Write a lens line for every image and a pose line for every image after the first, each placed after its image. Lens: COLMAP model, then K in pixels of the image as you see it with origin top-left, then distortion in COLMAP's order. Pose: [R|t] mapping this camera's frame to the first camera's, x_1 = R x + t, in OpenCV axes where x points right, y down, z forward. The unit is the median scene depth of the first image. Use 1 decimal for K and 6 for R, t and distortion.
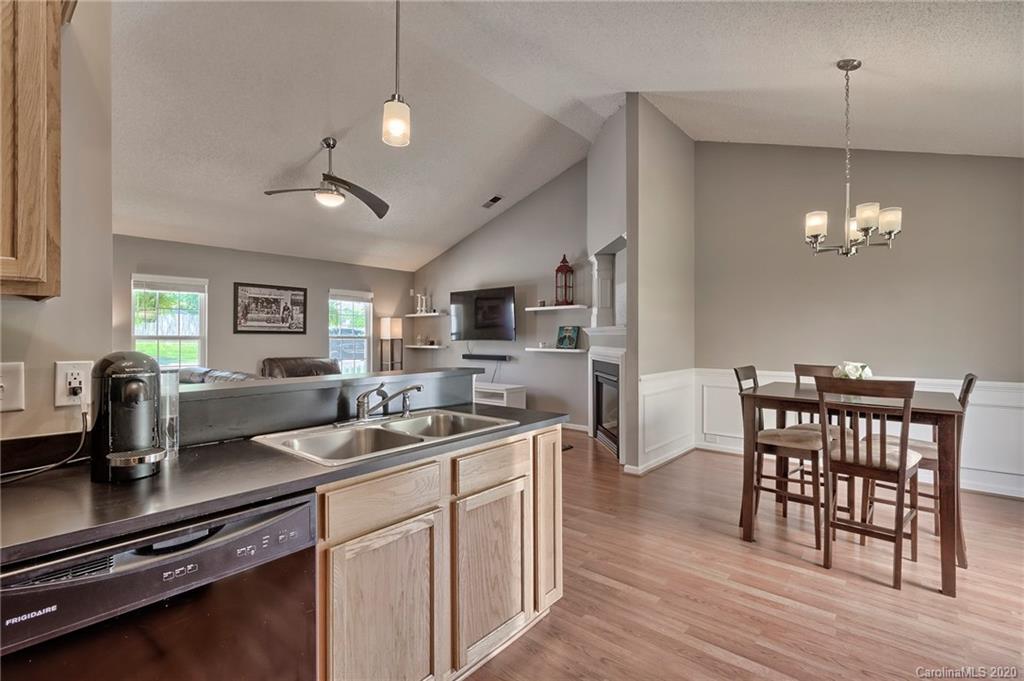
lens RADIAL K [[472.7, 0, 514.3], [0, 472.7, 337.2], [0, 0, 1]] dist [-0.005859, 0.001414]
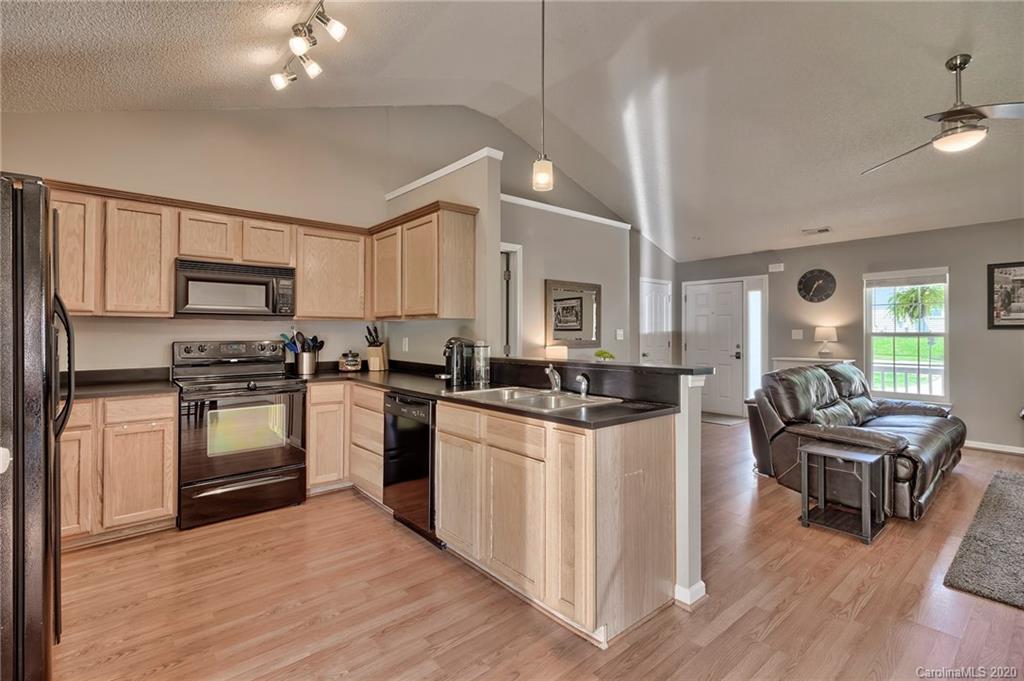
lens RADIAL K [[472.7, 0, 503.4], [0, 472.7, 329.8], [0, 0, 1]] dist [-0.005859, 0.001414]
pose [[-0.176925, -0.008753, -0.984185, 0.309868], [-0.000625, 0.999961, -0.008780, 0.000693], [0.984224, -0.000939, -0.176924, 0.322686]]
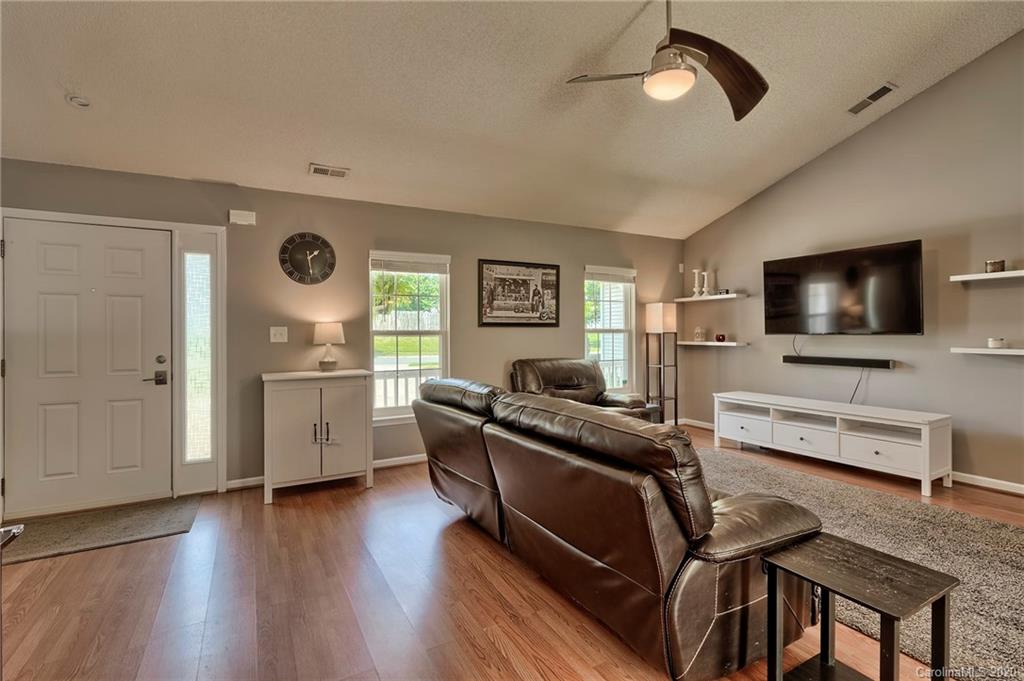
lens RADIAL K [[472.7, 0, 512.7], [0, 472.7, 331.4], [0, 0, 1]] dist [-0.005859, 0.001414]
pose [[0.937600, -0.006339, -0.347658, -0.267079], [0.007753, 0.999966, 0.002677, -0.002012], [0.347629, -0.005206, 0.937618, 0.295525]]
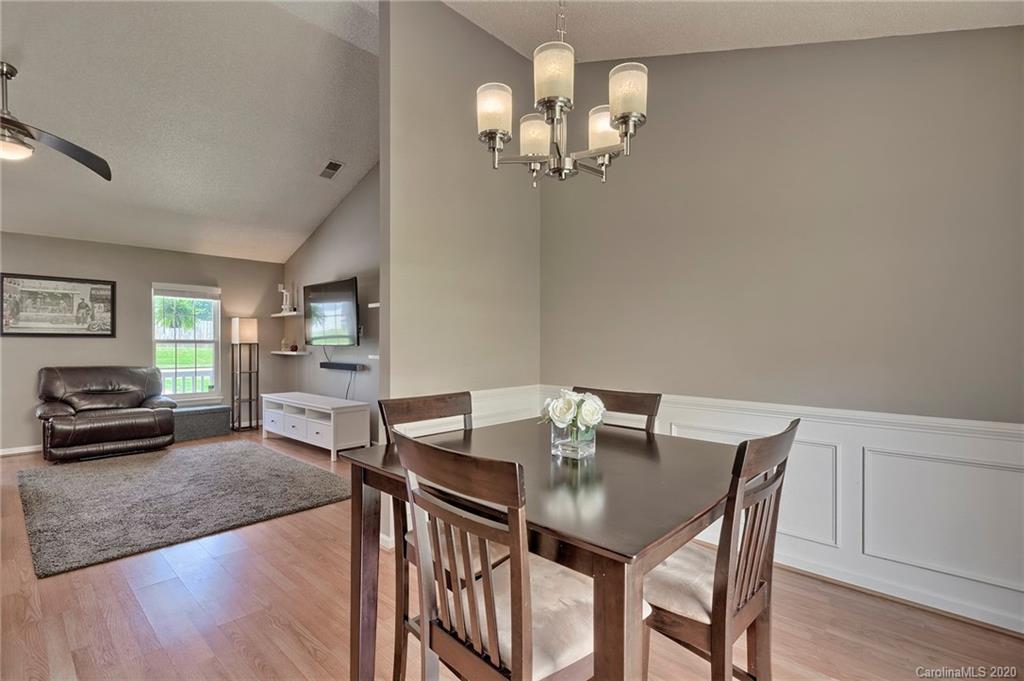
lens RADIAL K [[472.7, 0, 513.1], [0, 472.7, 341.7], [0, 0, 1]] dist [-0.005859, 0.001414]
pose [[0.999478, -0.000855, -0.032302, 0.288441], [0.000872, 0.999999, 0.000503, 0.000929], [0.032302, -0.000531, 0.999478, 0.222234]]
